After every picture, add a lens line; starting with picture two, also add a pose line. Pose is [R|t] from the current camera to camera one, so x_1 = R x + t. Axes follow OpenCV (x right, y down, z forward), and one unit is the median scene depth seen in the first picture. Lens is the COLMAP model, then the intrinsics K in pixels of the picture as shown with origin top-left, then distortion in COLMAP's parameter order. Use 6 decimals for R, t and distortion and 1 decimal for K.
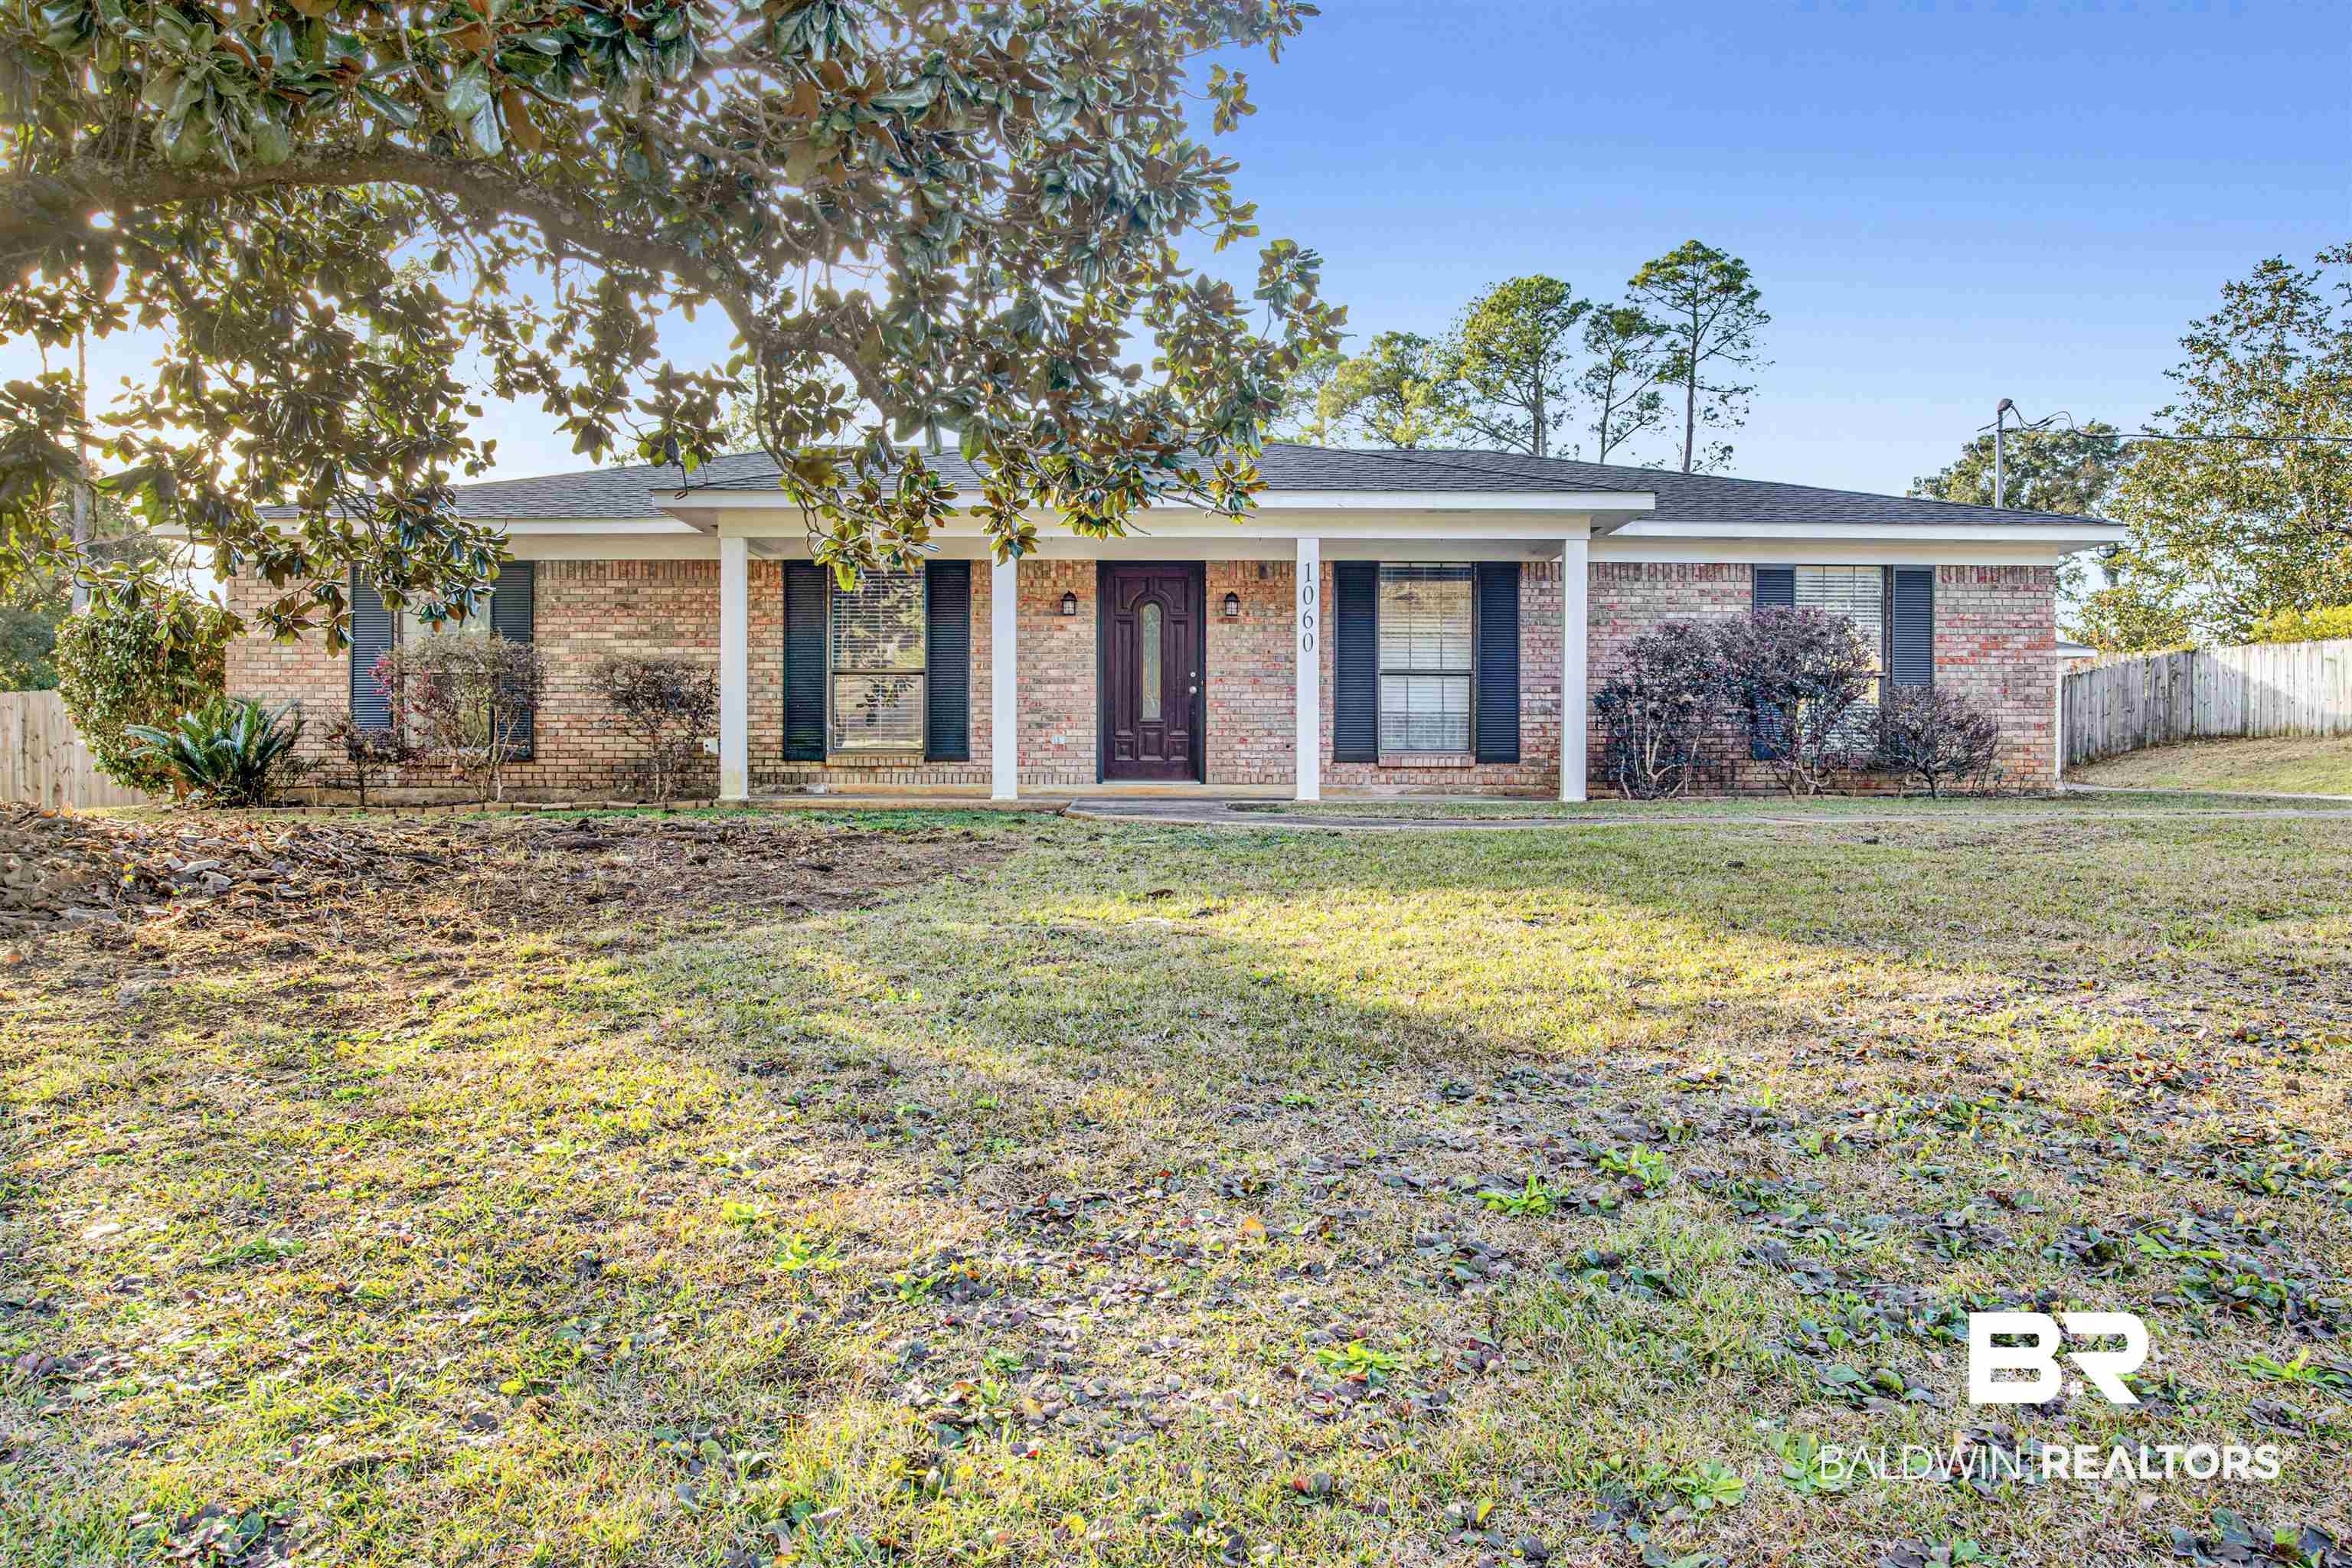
lens RADIAL K [[1662.4, 0, 1176.0], [0, 1662.4, 784.0], [0, 0, 1]] dist [-0.002709, -0.003464]
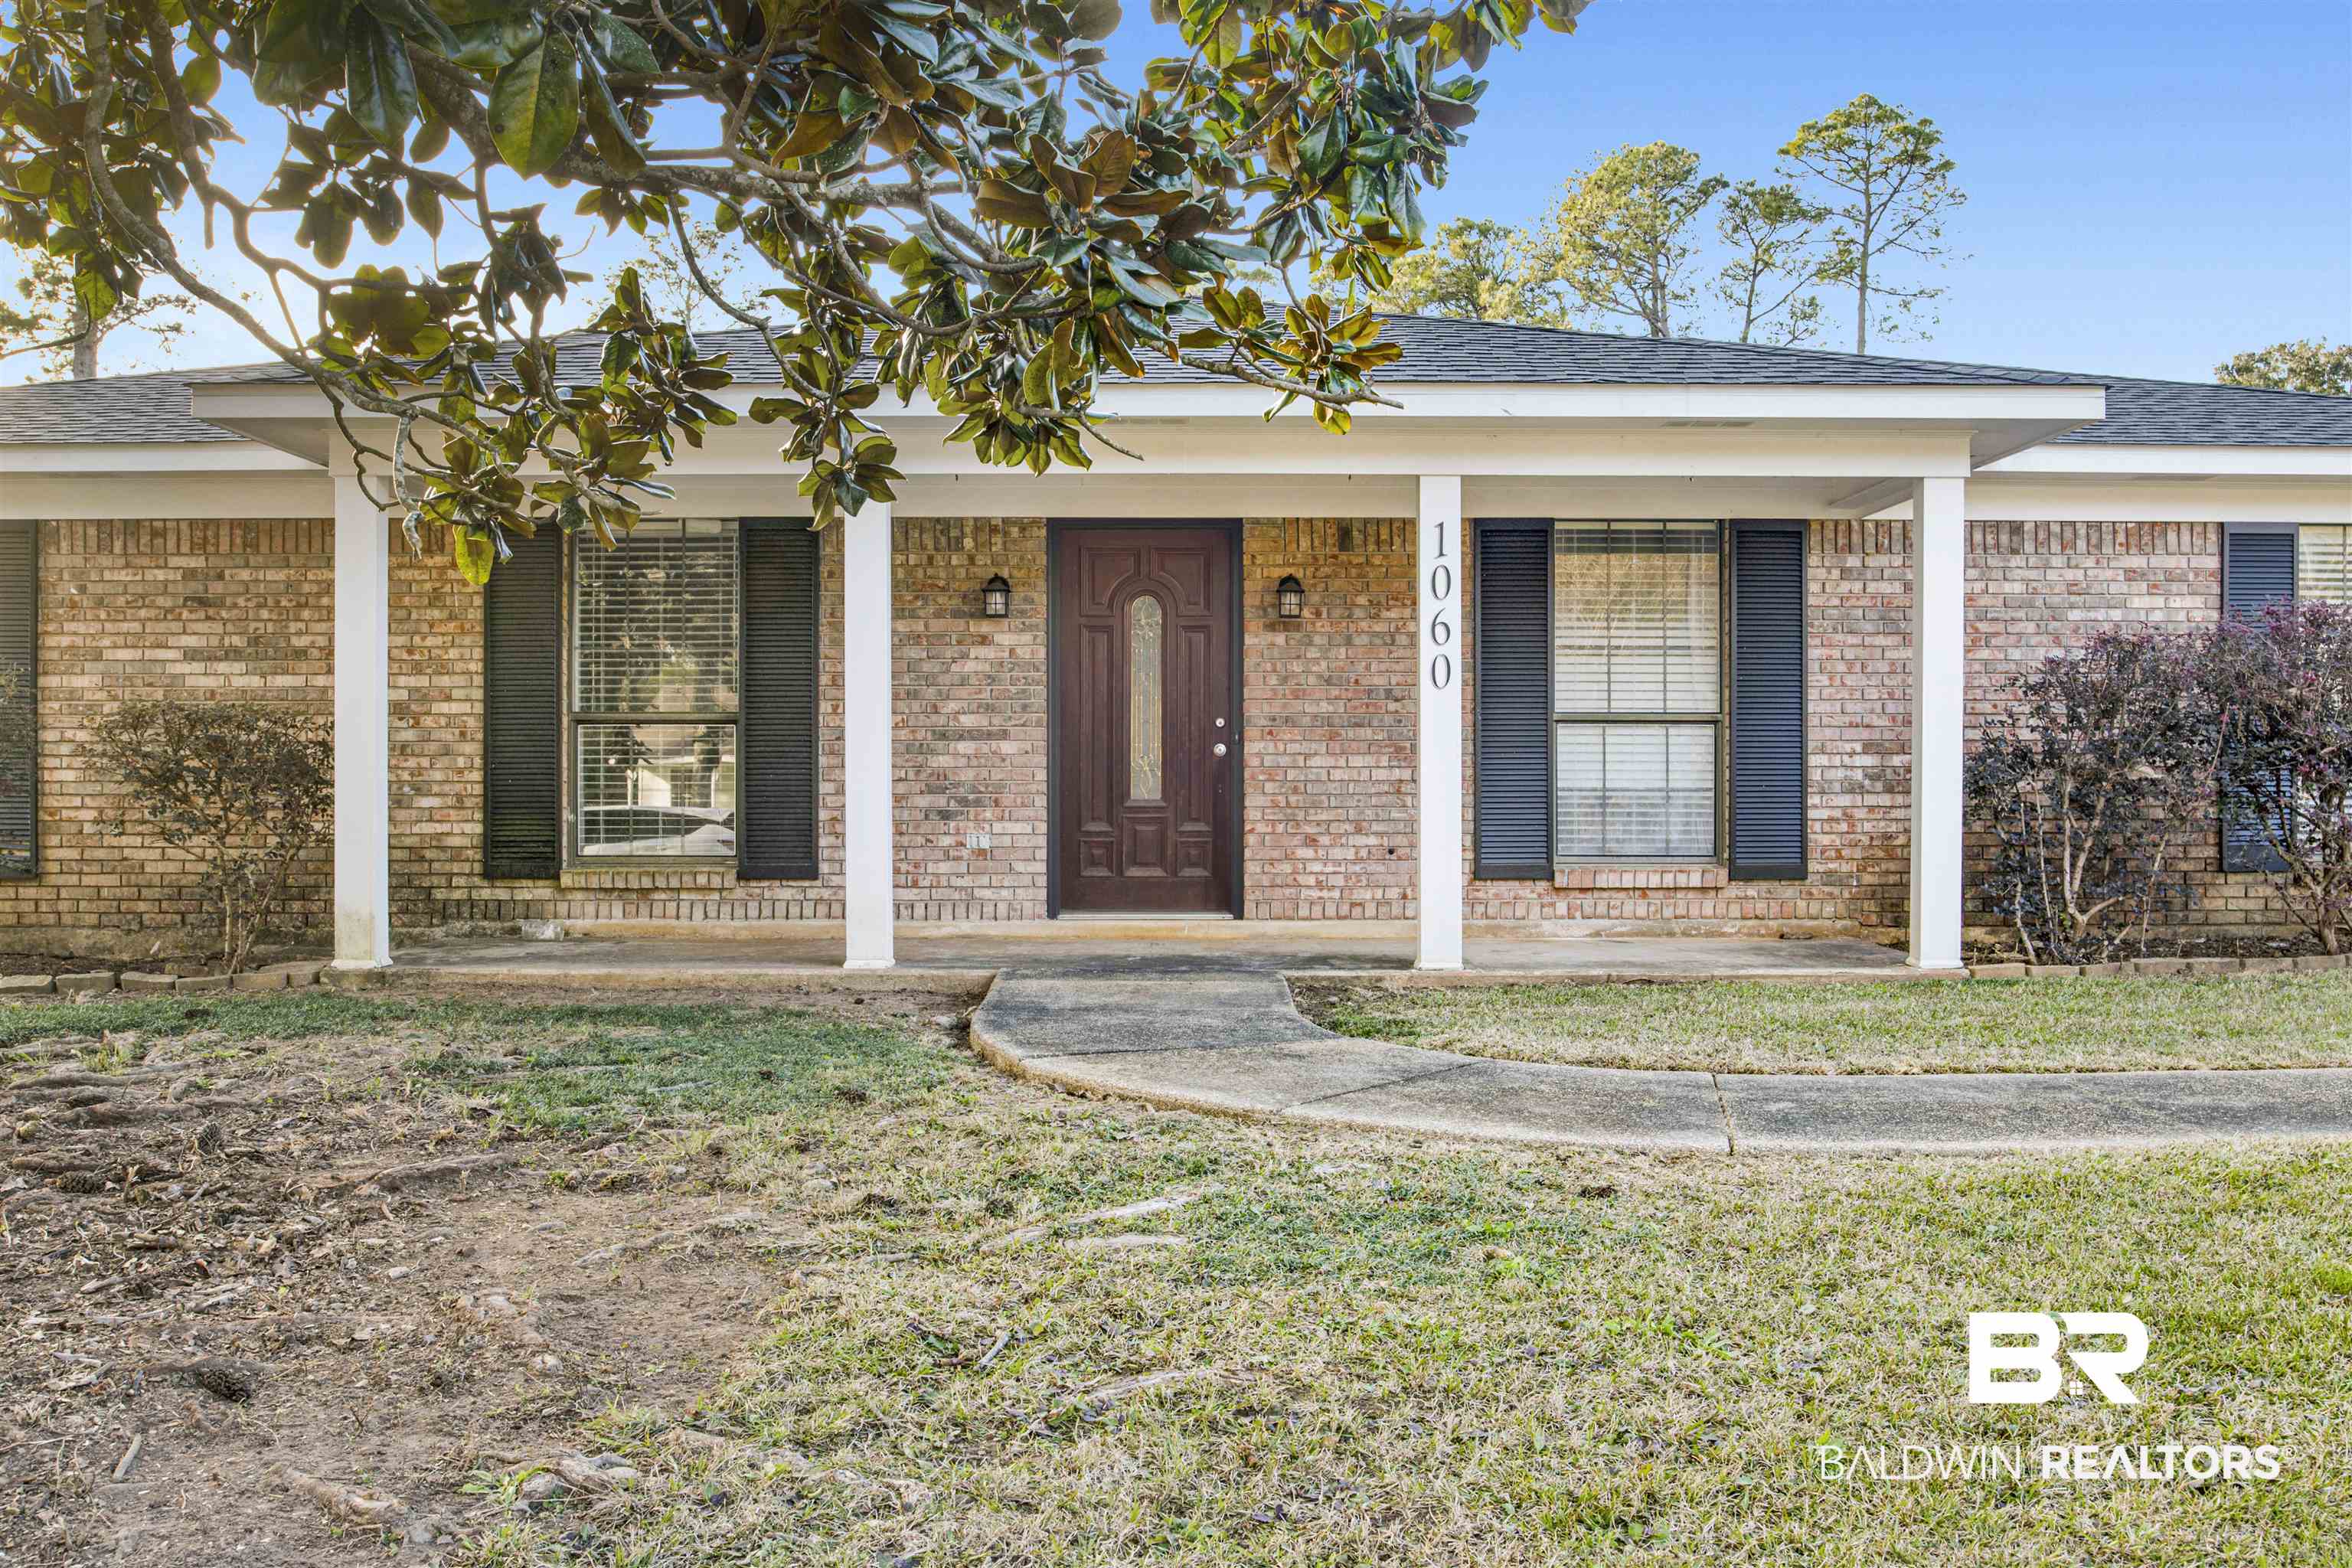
lens RADIAL K [[2197.1, 0, 1176.0], [0, 2197.1, 784.0], [0, 0, 1]] dist [-0.005600, 0.009614]
pose [[0.999998, -0.001483, -0.001341, -0.003709], [0.001464, 0.999898, -0.014207, -0.034994], [0.001362, 0.014205, 0.999898, 0.265268]]
